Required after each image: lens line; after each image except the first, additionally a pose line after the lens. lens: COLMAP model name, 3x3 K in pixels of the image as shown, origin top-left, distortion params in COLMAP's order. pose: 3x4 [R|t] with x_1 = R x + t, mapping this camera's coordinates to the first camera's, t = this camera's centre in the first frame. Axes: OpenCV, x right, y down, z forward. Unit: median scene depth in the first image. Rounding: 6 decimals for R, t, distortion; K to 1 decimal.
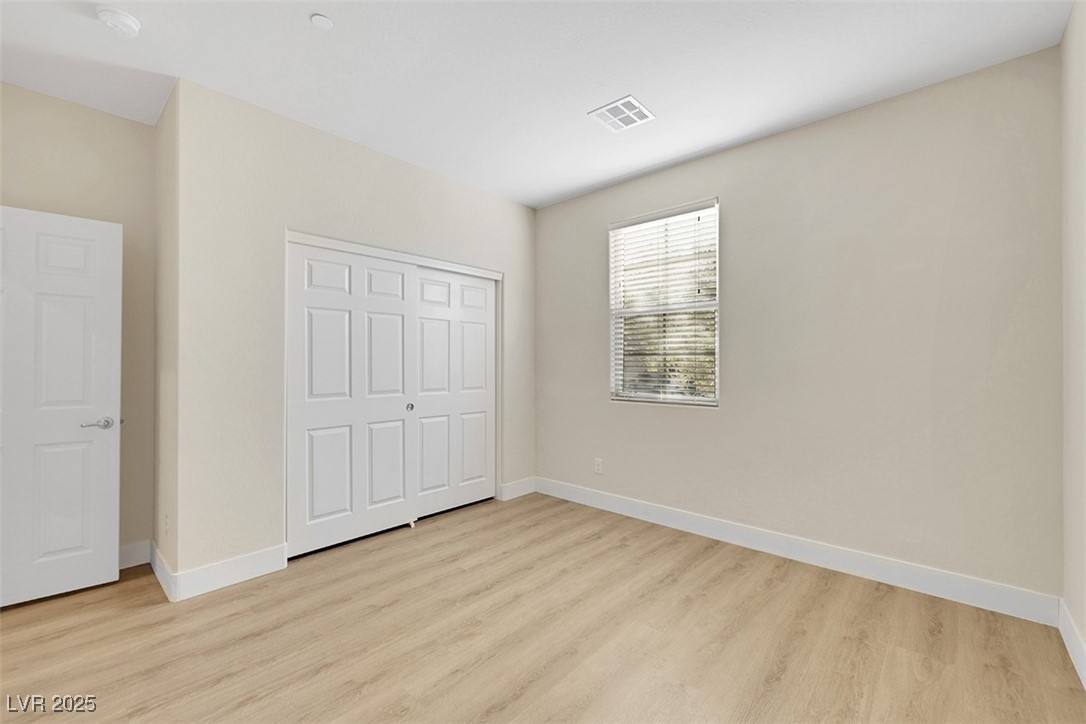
lens RADIAL K [[454.3, 0, 526.5], [0, 454.3, 357.9], [0, 0, 1]] dist [0.002871, -0.000174]
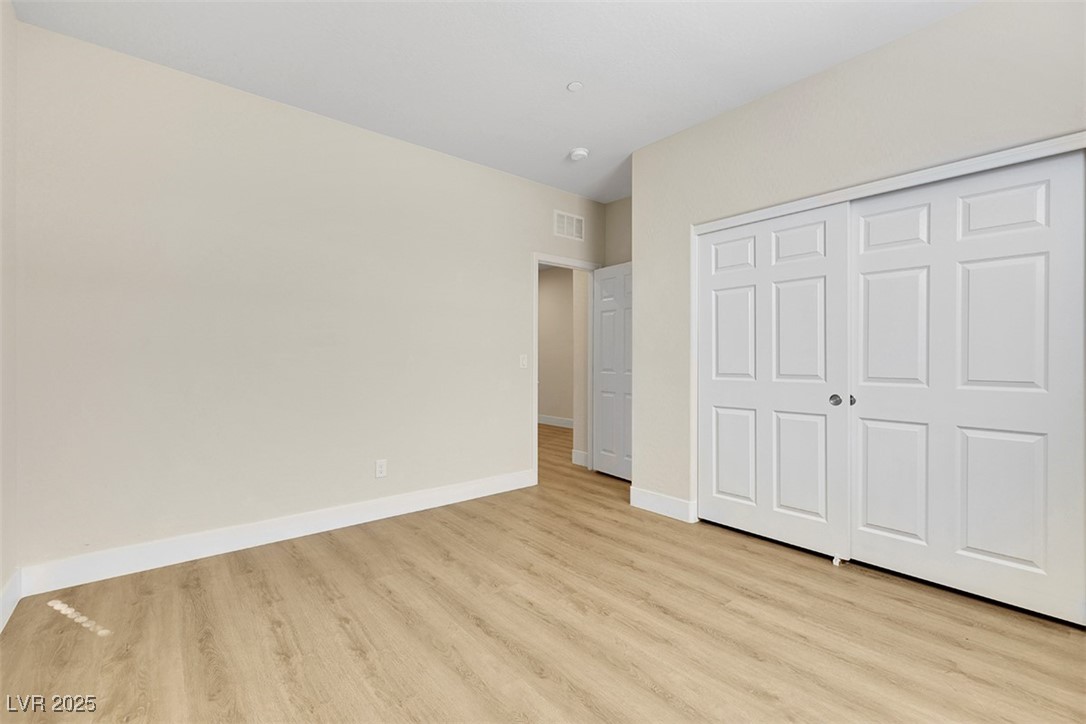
lens RADIAL K [[454.3, 0, 542.0], [0, 454.3, 358.6], [0, 0, 1]] dist [0.002871, -0.000174]
pose [[-0.112584, -0.000888, -0.993642, 0.577361], [0.018468, 0.999825, -0.002986, 0.039504], [0.993471, -0.018687, -0.112548, 0.679270]]
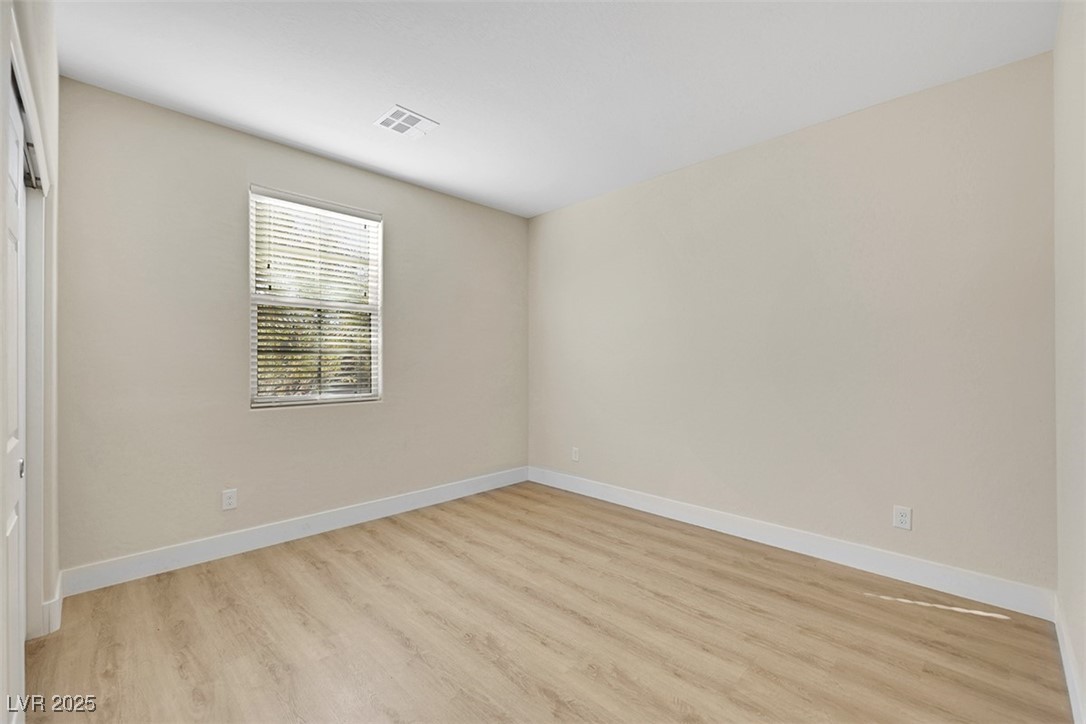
lens RADIAL K [[454.3, 0, 544.4], [0, 454.3, 366.4], [0, 0, 1]] dist [0.002871, -0.000174]
pose [[0.022523, -0.010111, 0.999695, -0.705308], [-0.014728, 0.999837, 0.010445, 0.004706], [-0.999638, -0.014959, 0.022370, 0.572359]]
